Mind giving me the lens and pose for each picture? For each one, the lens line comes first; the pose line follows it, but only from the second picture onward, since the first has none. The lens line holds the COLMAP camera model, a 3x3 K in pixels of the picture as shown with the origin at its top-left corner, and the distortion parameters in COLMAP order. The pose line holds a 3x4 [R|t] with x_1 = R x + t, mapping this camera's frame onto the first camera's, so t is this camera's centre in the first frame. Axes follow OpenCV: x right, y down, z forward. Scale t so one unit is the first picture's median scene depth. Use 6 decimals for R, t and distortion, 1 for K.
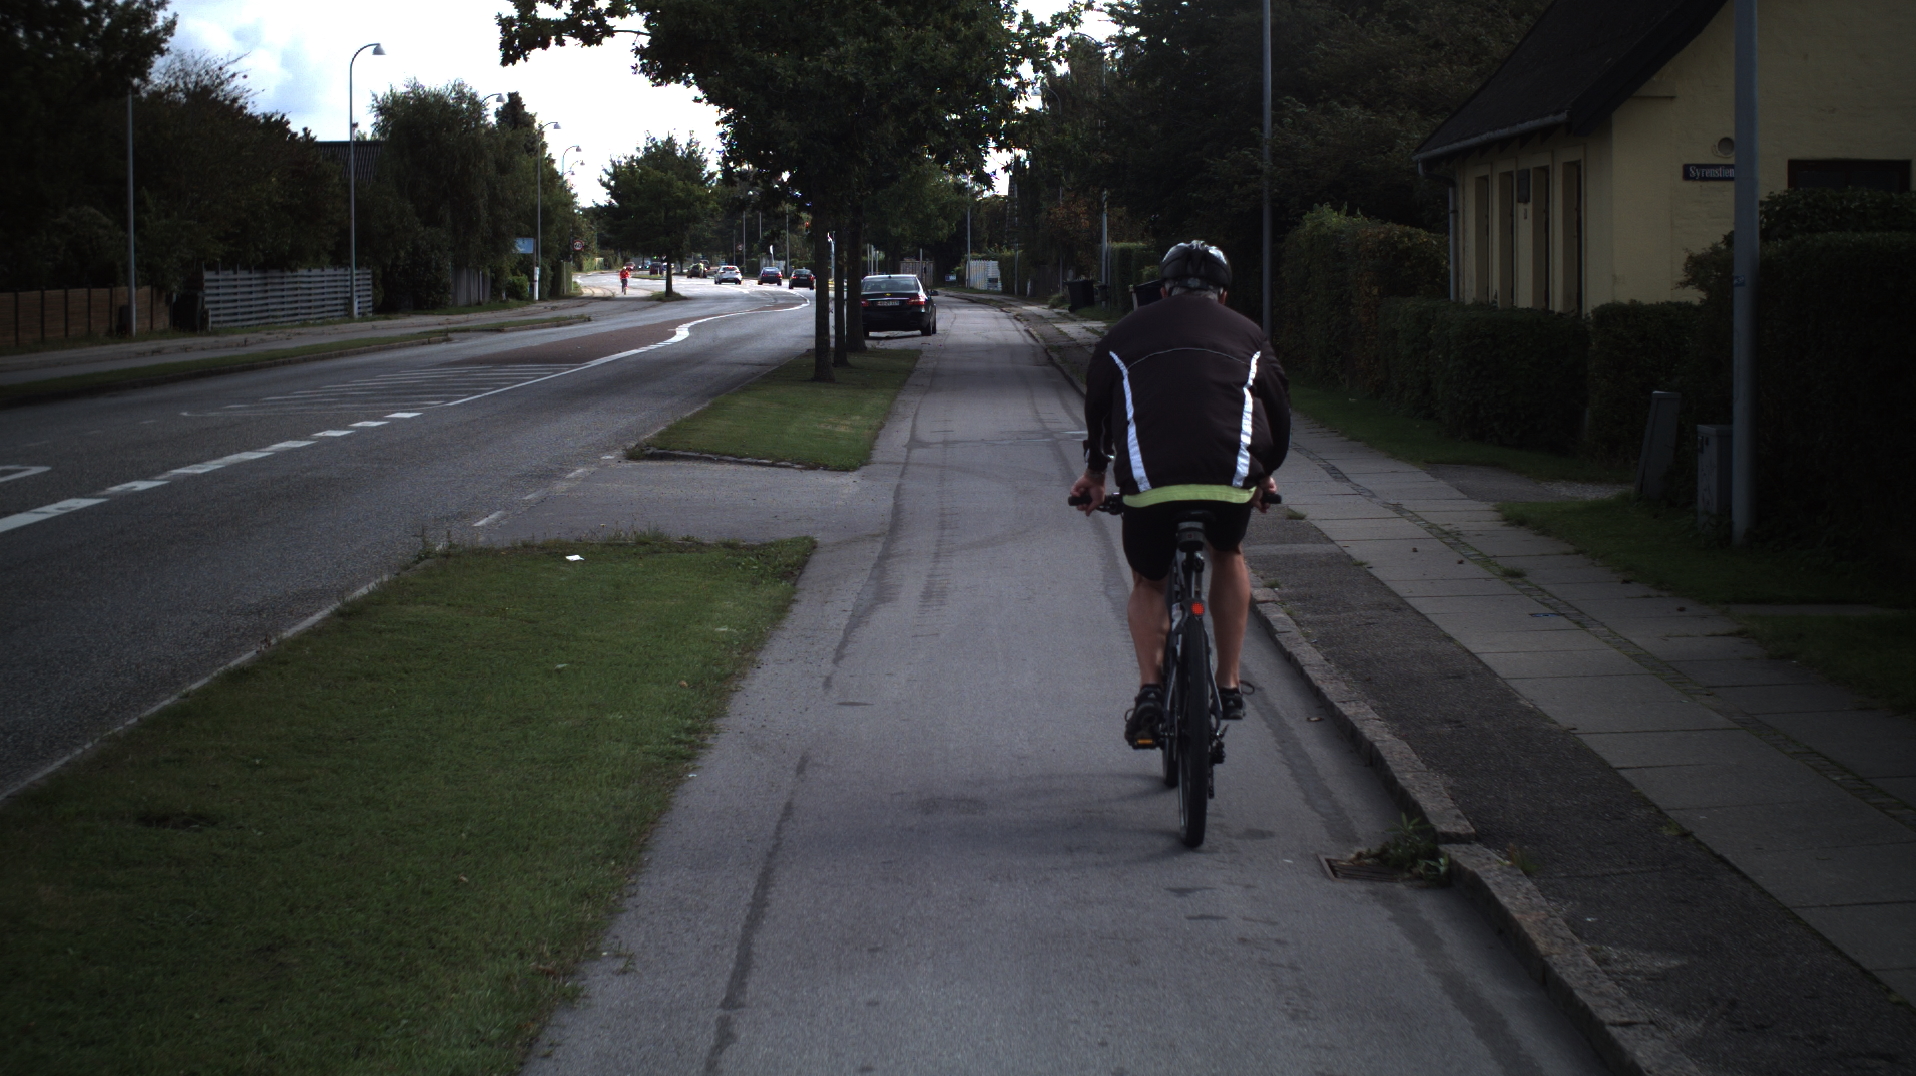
lens RADIAL K [[3294.6, 0, 958.0], [0, 3294.6, 538.0], [0, 0, 1]] dist [-0.308344, 0.510438]
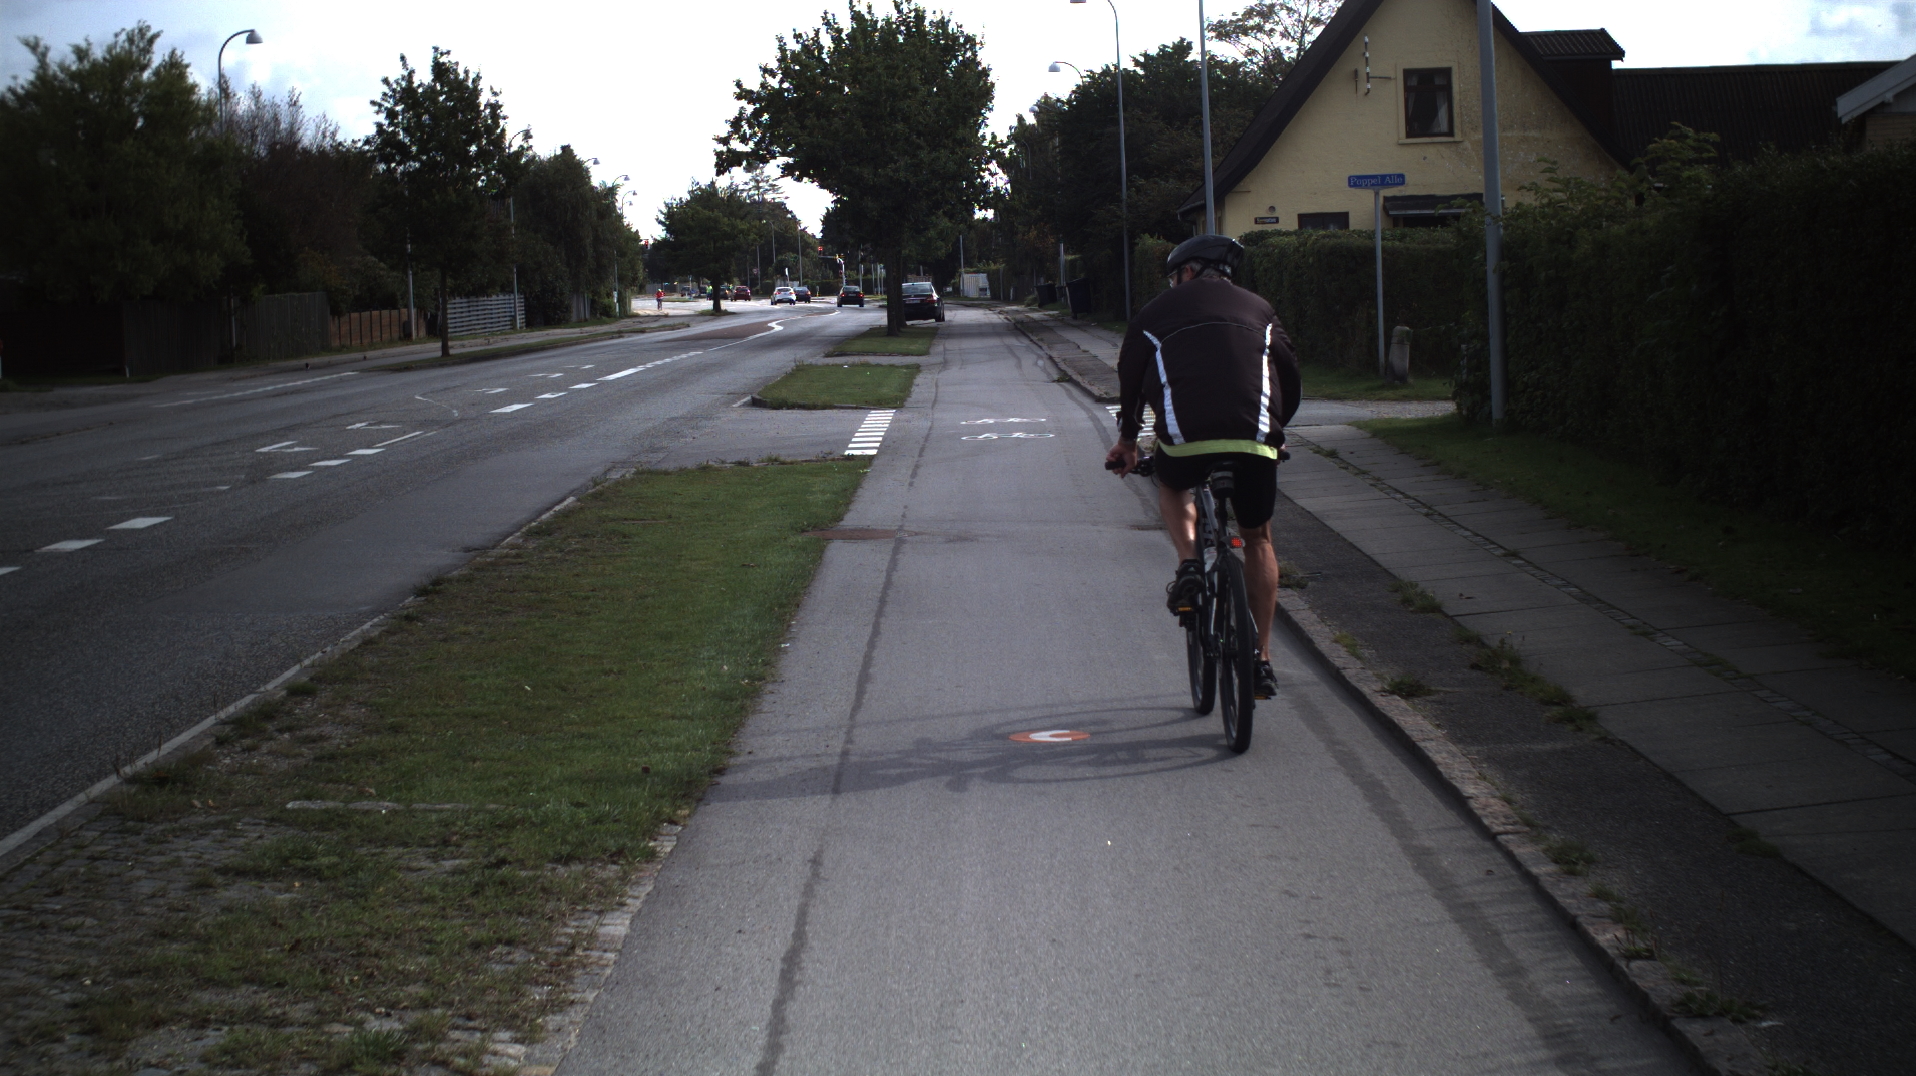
lens RADIAL K [[3294.6, 0, 958.0], [0, 3294.6, 538.0], [0, 0, 1]] dist [-0.308344, 0.510438]
pose [[0.999325, -0.036732, -0.000310, -0.003471], [0.036730, 0.999313, -0.004965, 0.041455], [0.000492, 0.004950, 0.999988, -0.467516]]
